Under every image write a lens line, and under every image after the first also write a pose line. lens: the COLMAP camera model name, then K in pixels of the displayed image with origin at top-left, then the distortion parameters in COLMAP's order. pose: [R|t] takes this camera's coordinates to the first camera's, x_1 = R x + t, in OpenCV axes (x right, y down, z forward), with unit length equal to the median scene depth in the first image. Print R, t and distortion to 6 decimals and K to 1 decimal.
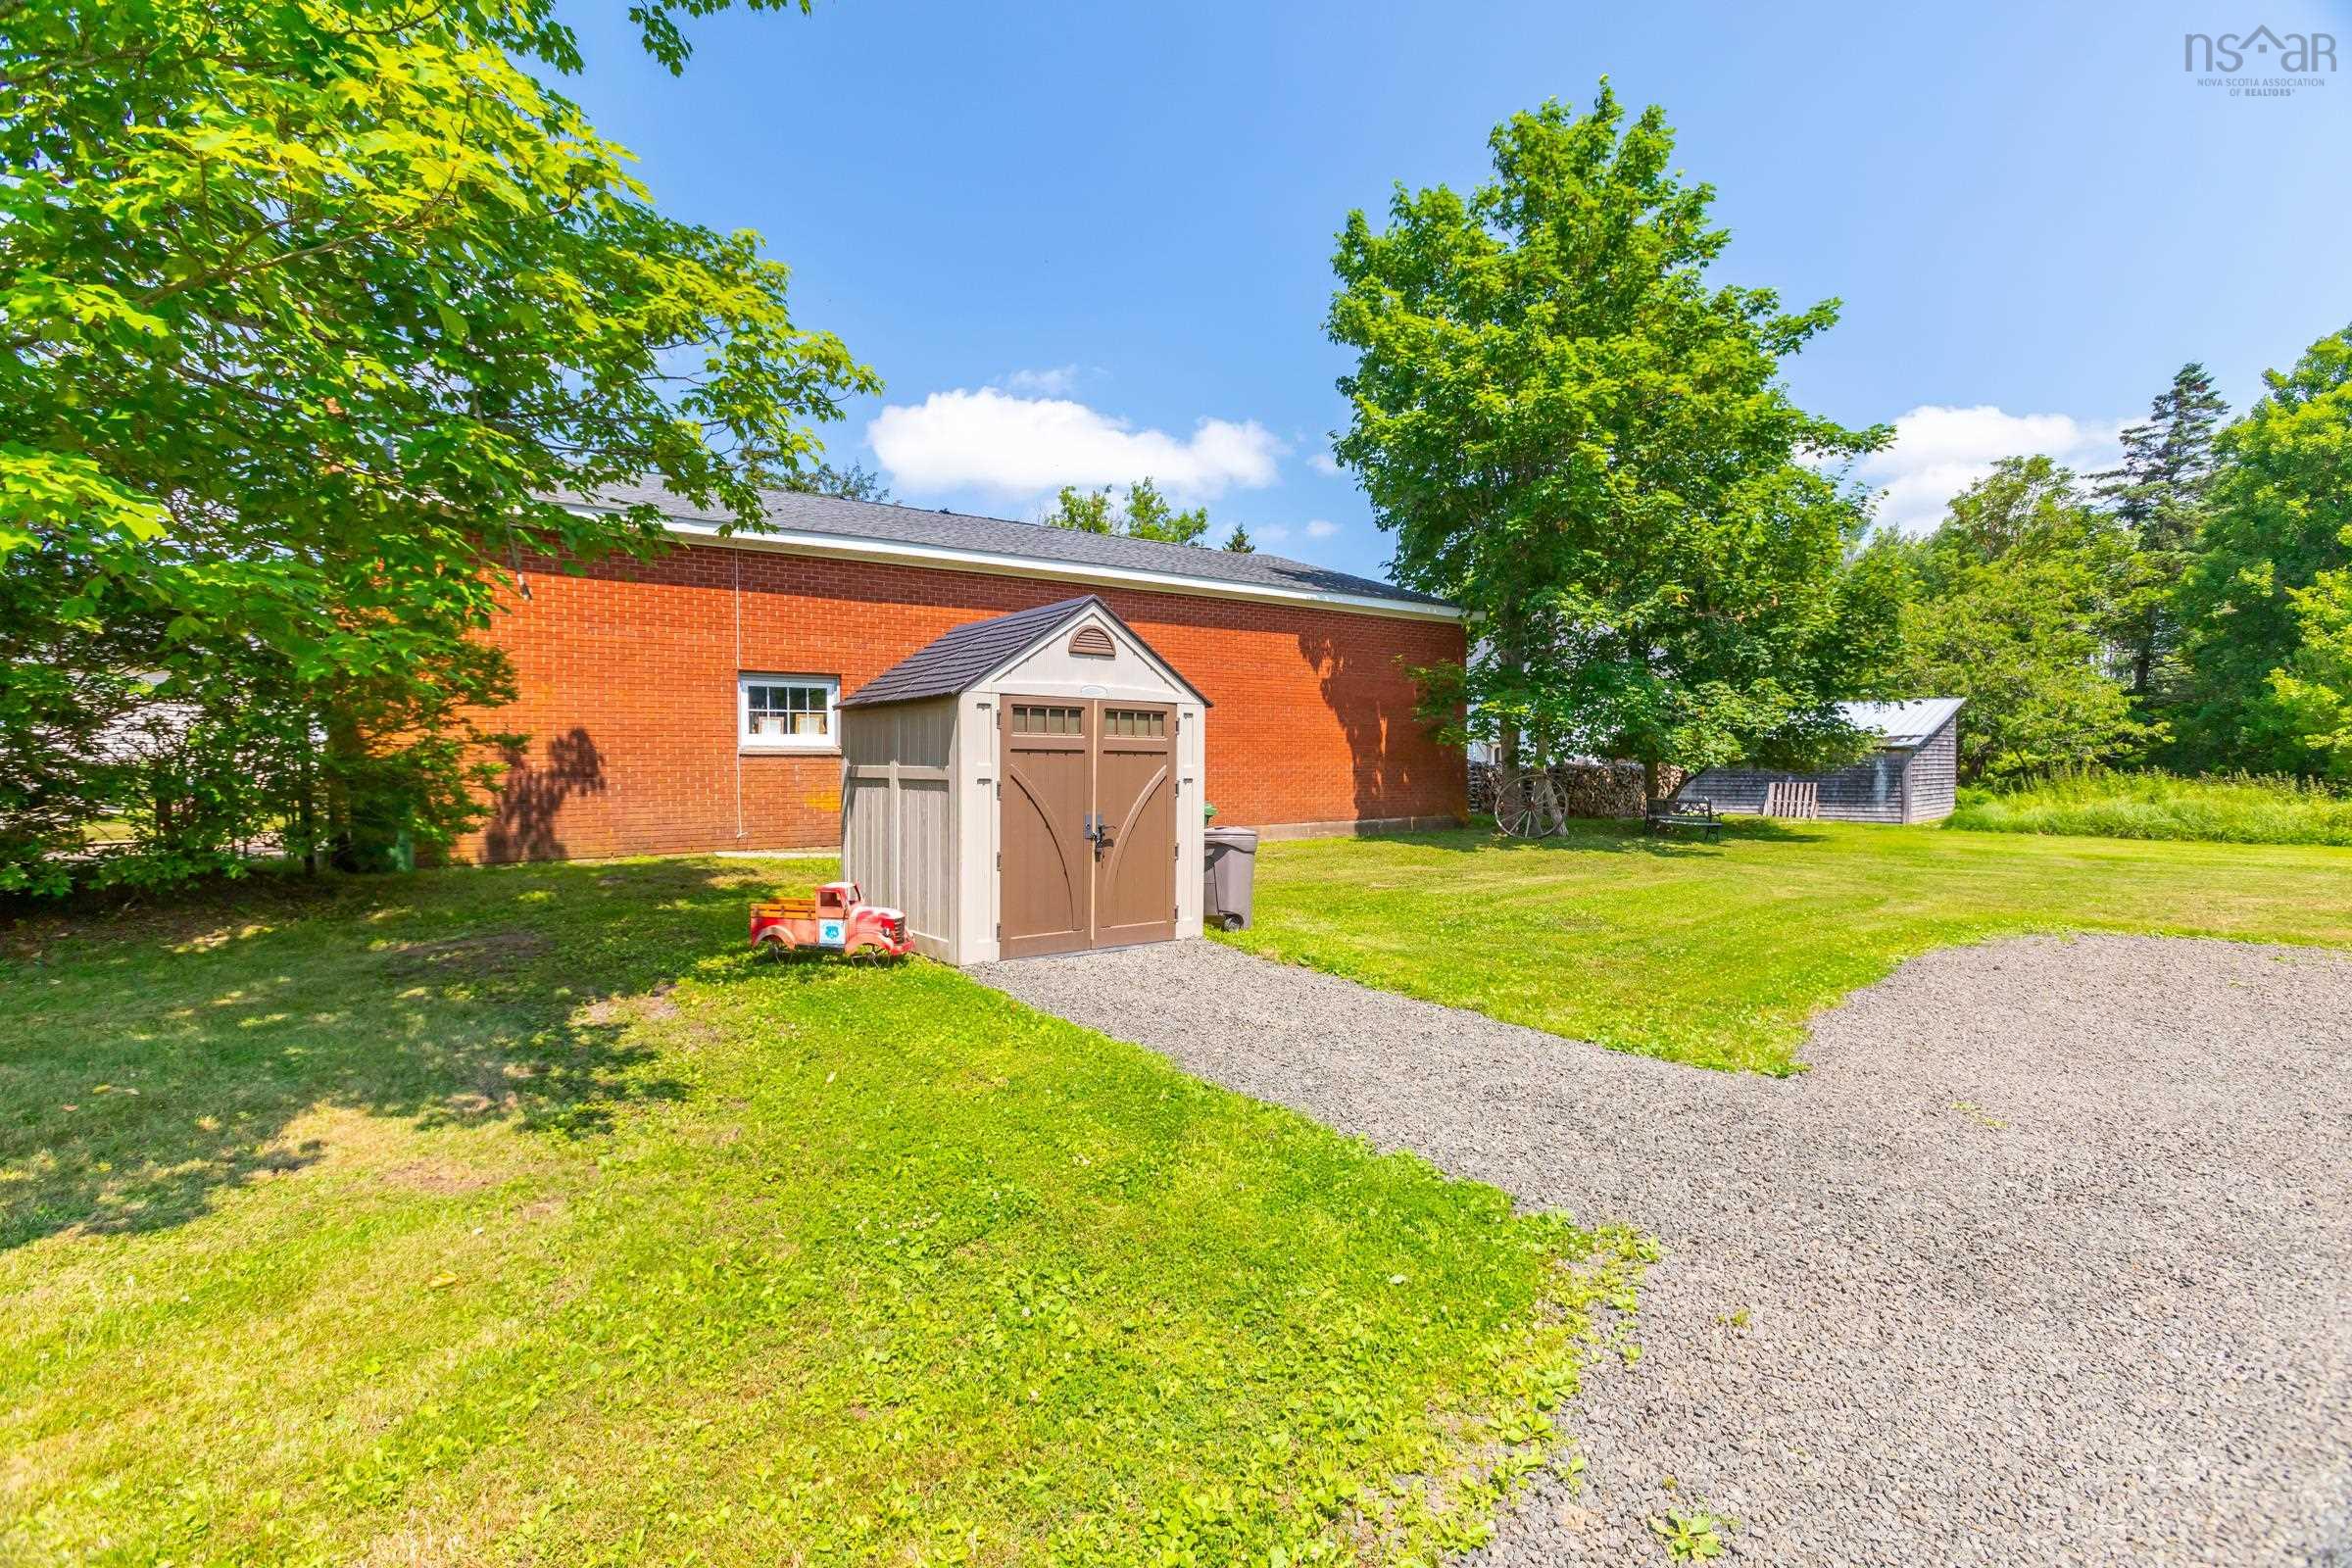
lens RADIAL K [[1046.7, 0, 1175.4], [0, 1046.7, 779.6], [0, 0, 1]] dist [-0.008335, 0.000659]
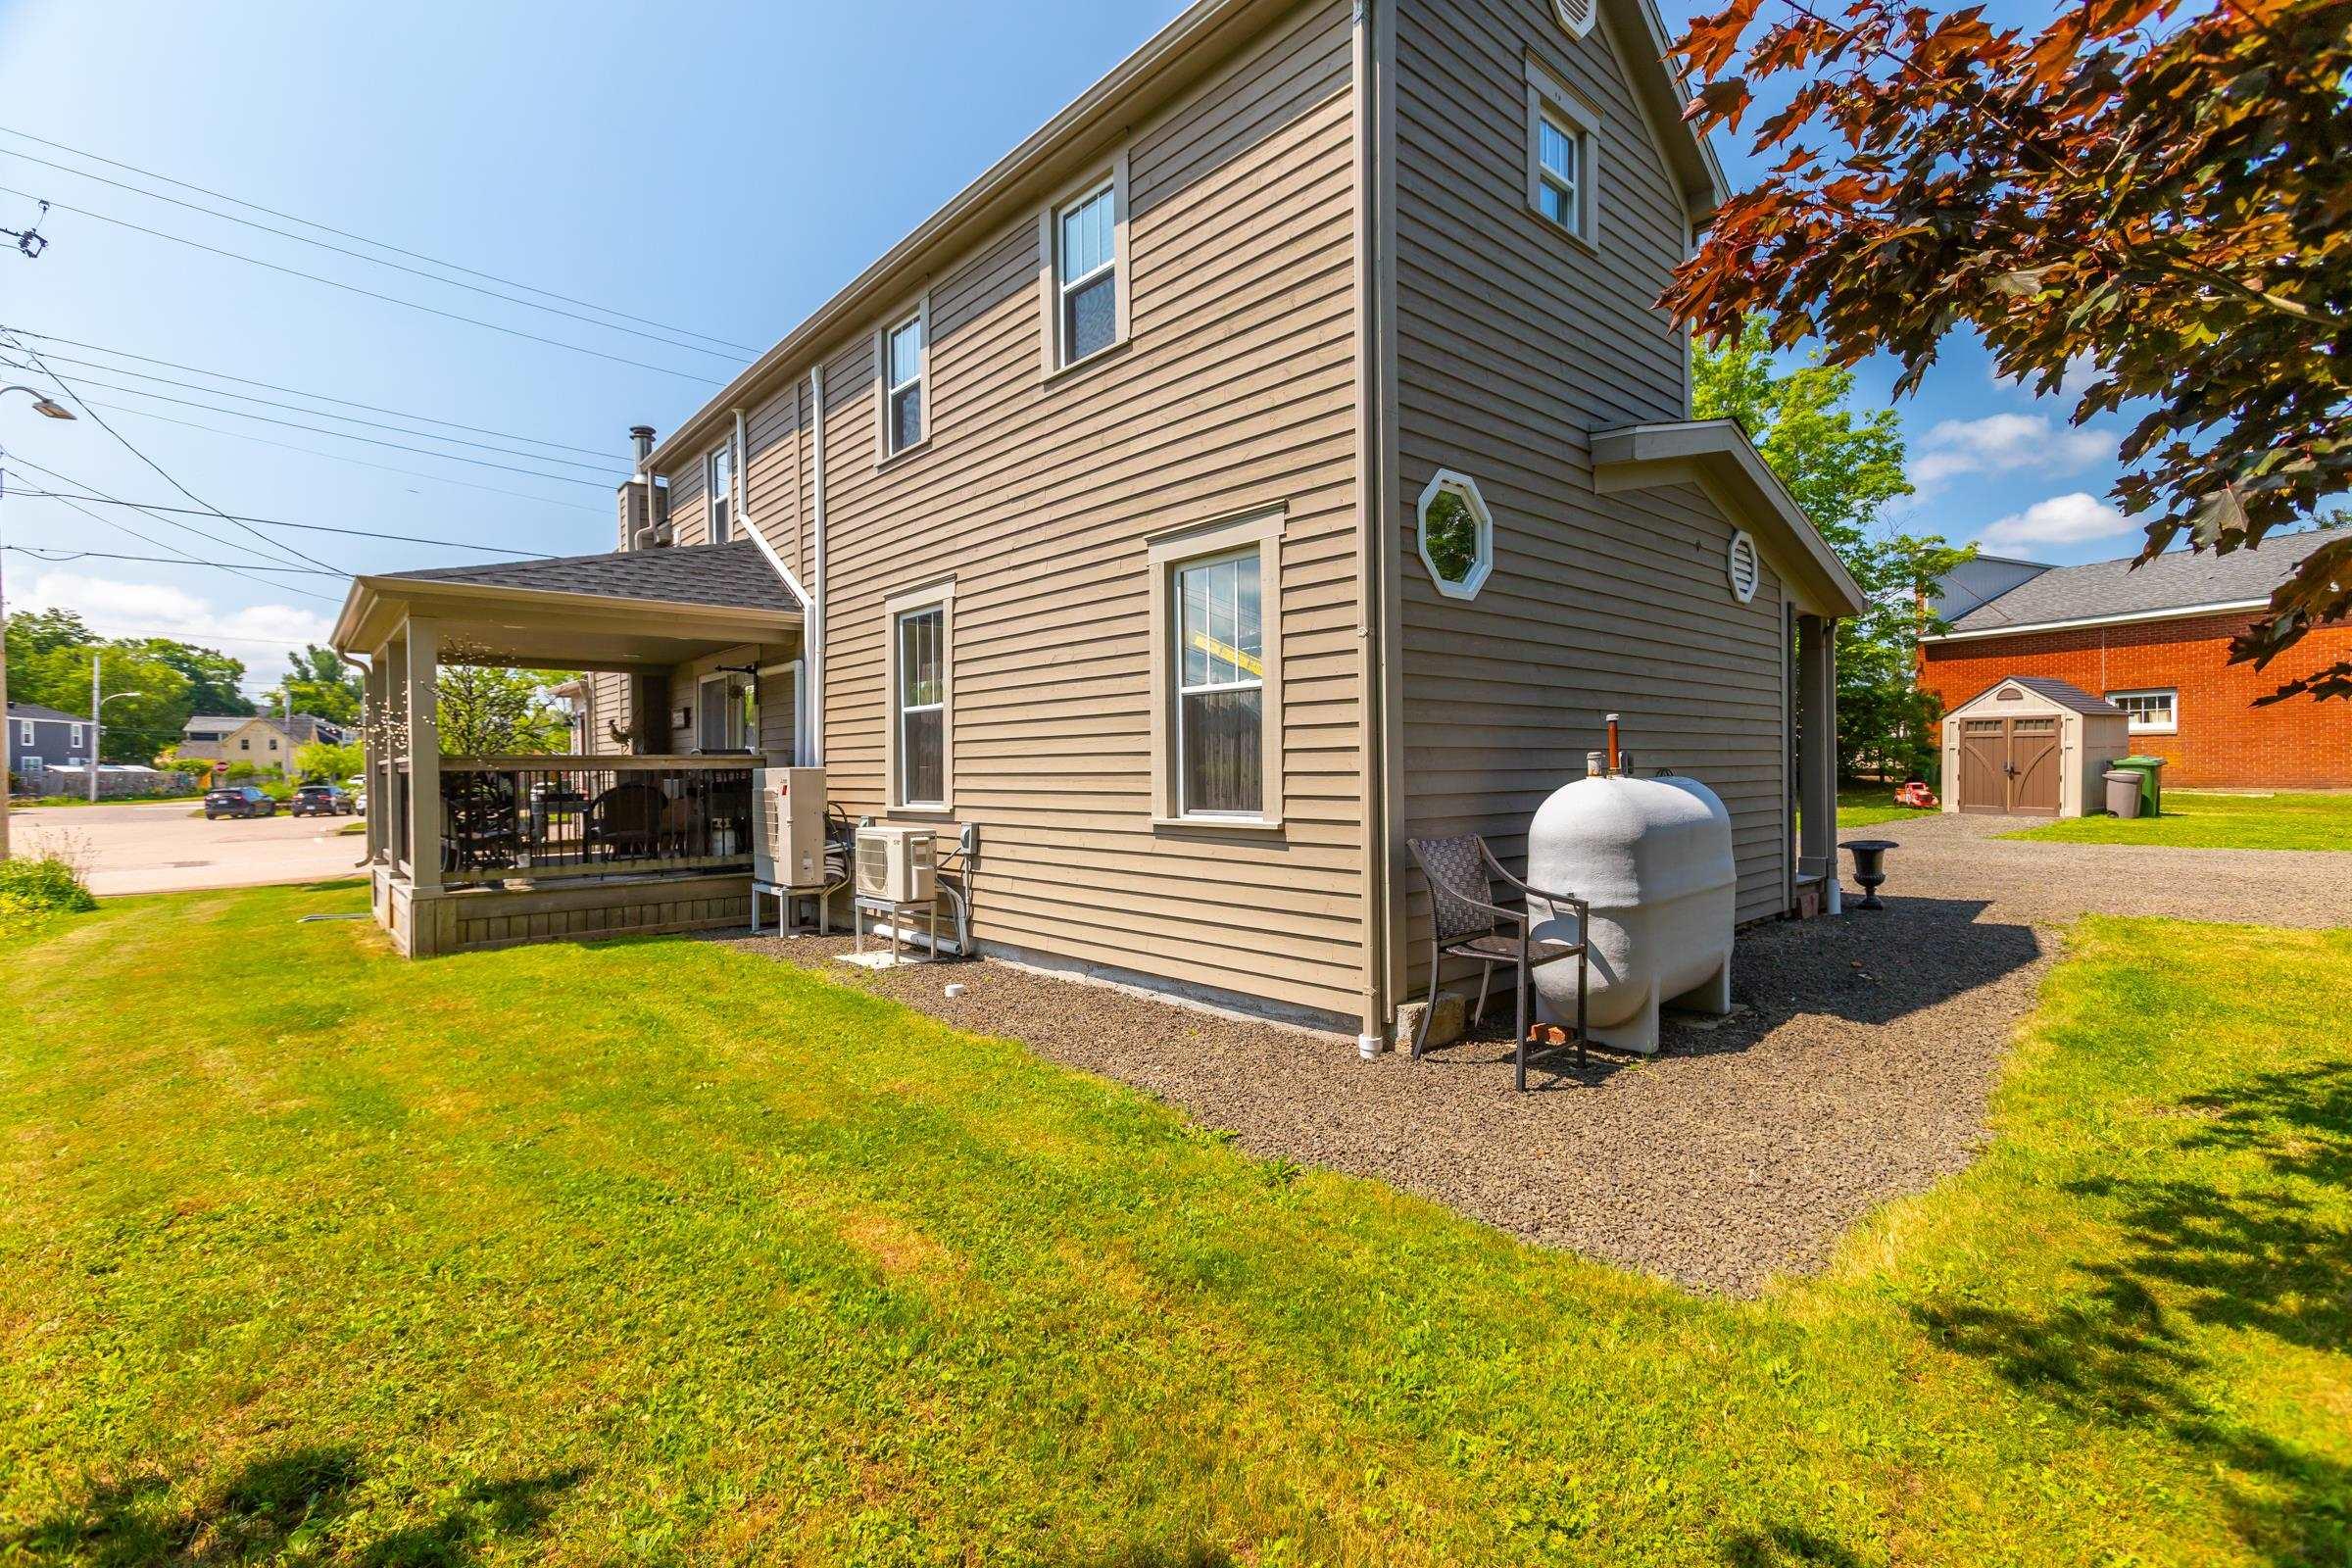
lens RADIAL K [[1046.7, 0, 1174.3], [0, 1046.7, 772.4], [0, 0, 1]] dist [-0.008335, 0.000659]
pose [[-0.118888, 0.015047, -0.992794, 2.599246], [0.002673, 0.999886, 0.014834, 0.015183], [0.992904, -0.000890, -0.118915, -0.691890]]
